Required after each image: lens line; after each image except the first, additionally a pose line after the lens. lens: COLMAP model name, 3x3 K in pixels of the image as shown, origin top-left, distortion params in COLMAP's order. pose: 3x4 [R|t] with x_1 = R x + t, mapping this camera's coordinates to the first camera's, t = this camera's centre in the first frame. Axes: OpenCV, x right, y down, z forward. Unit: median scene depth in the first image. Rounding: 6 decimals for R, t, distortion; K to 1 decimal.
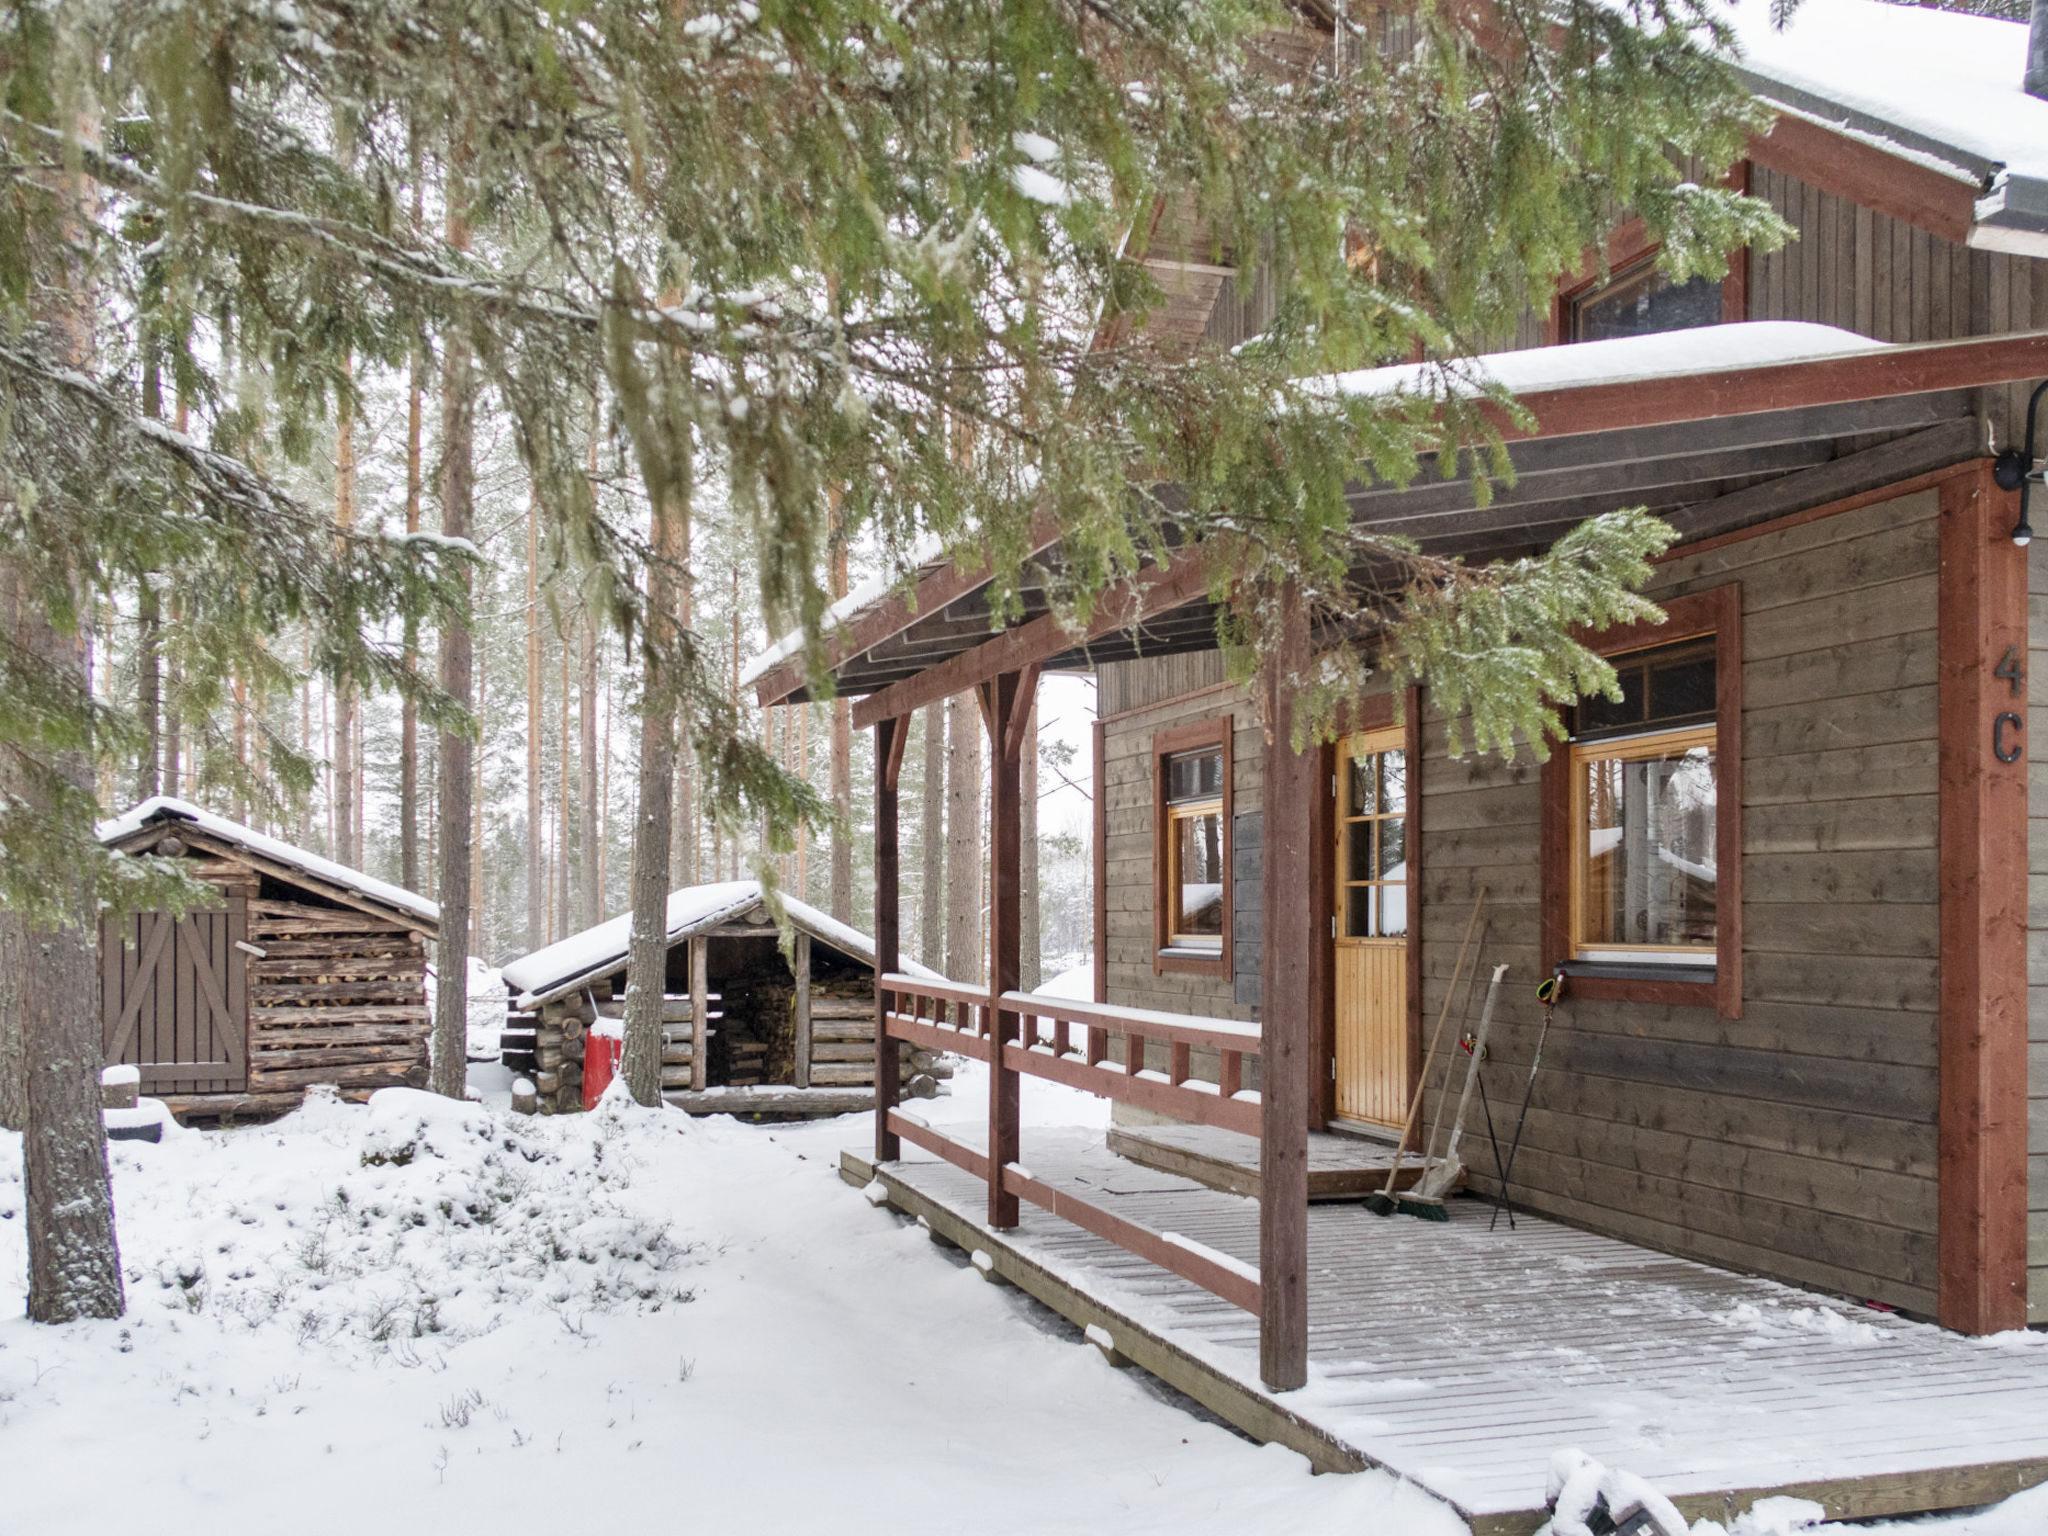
lens RADIAL K [[1856.3, 0, 1024.0], [0, 1856.3, 768.0], [0, 0, 1]] dist [0.004255, 0.003604]
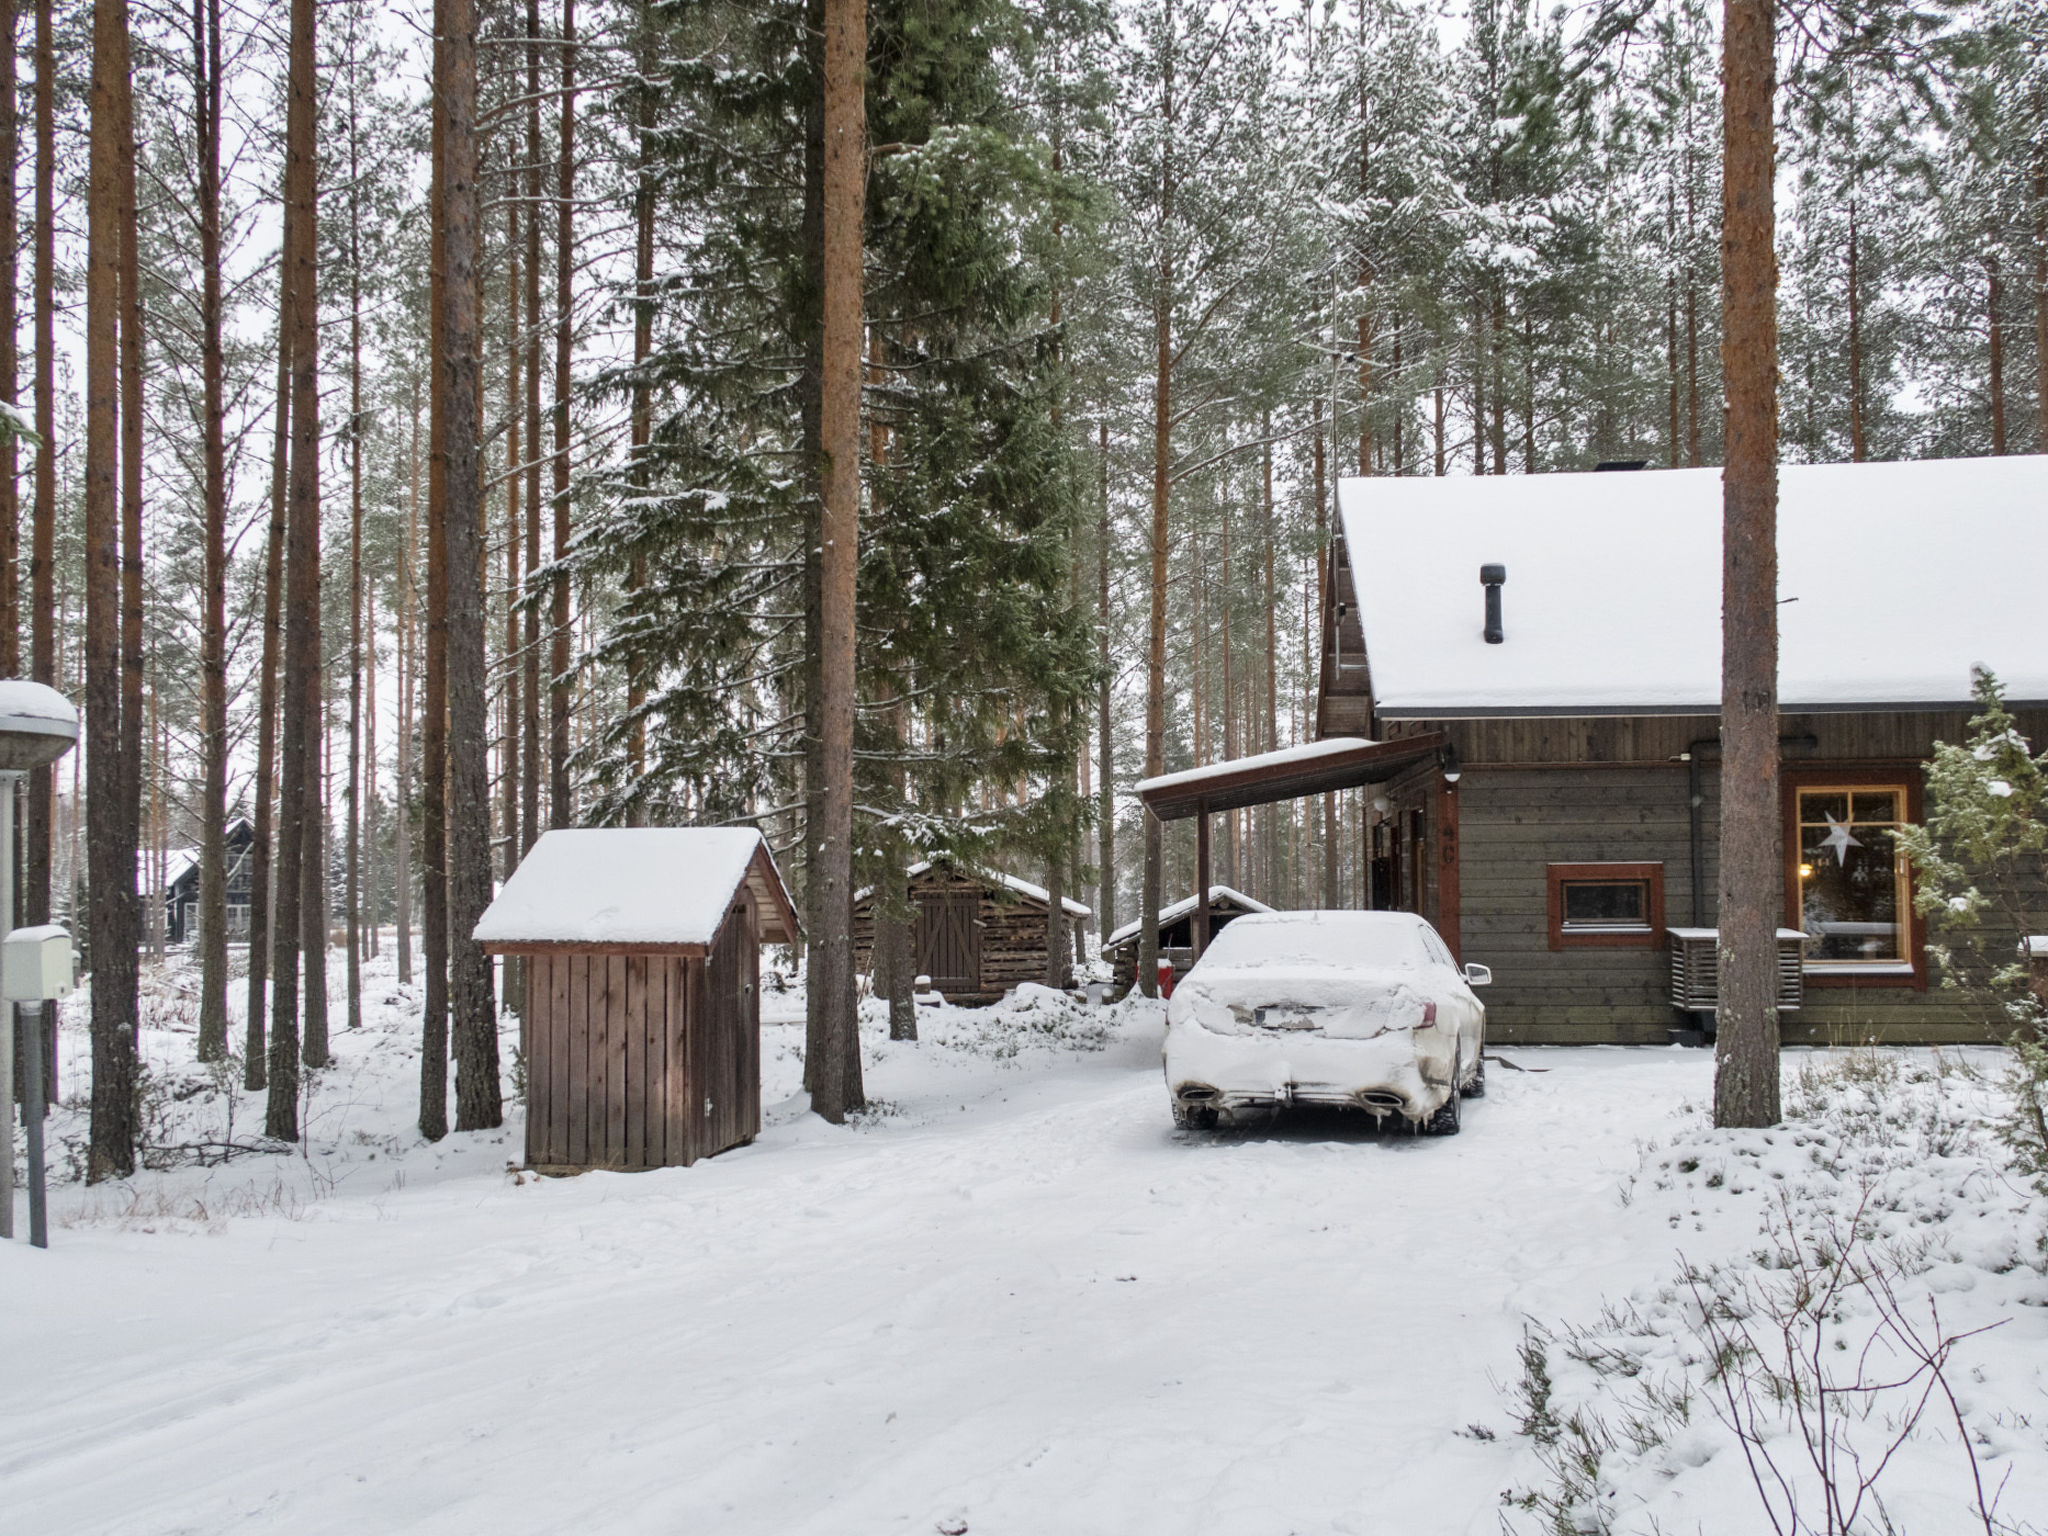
lens RADIAL K [[1856.3, 0, 1024.0], [0, 1856.3, 768.0], [0, 0, 1]] dist [0.004255, 0.003604]
pose [[0.917005, -0.037319, -0.397125, 0.632461], [0.043831, 0.999012, 0.007332, -0.121359], [0.396459, -0.024130, 0.917735, -1.203979]]
